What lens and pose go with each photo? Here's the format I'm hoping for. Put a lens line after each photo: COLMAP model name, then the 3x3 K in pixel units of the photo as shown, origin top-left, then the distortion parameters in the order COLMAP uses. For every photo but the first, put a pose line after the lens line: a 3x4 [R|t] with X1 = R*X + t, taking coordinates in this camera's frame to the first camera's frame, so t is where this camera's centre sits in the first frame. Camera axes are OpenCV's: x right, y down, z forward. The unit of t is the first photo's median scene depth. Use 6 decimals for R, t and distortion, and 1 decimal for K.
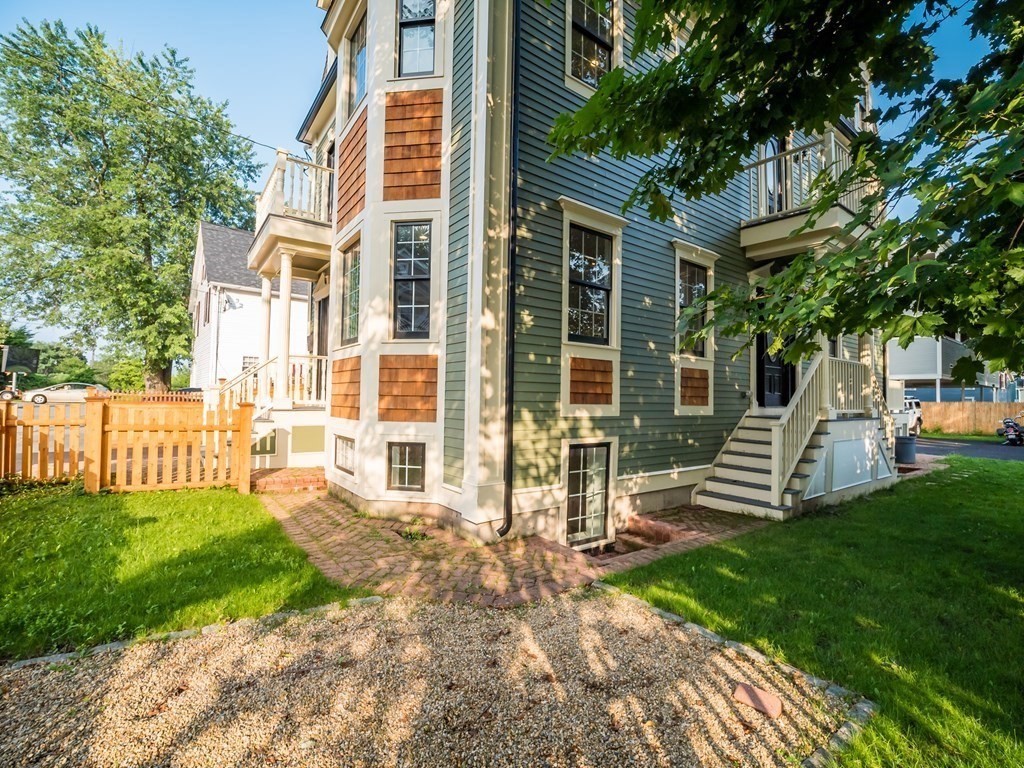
lens RADIAL K [[466.8, 0, 507.5], [0, 466.8, 387.2], [0, 0, 1]] dist [-0.019864, -0.001135]
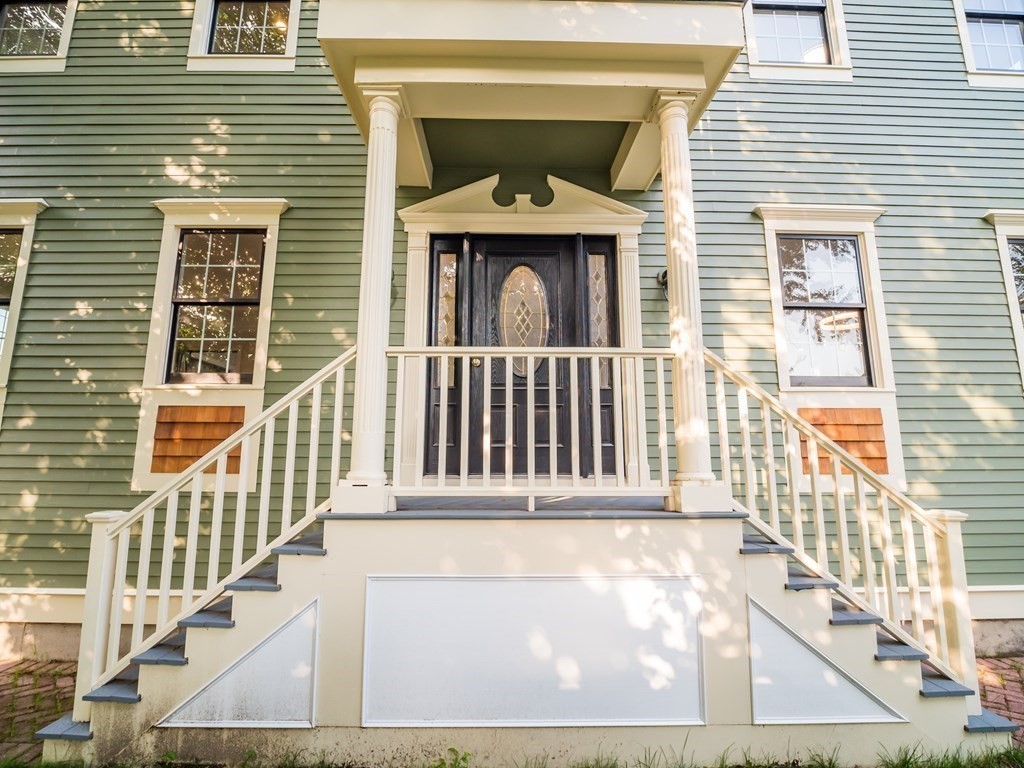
lens RADIAL K [[466.8, 0, 507.5], [0, 466.8, 387.2], [0, 0, 1]] dist [-0.019864, -0.001135]
pose [[0.815672, -0.106210, -0.568682, 1.061793], [0.026832, 0.988890, -0.146206, 0.028915], [0.577892, 0.103997, 0.809460, 0.795444]]
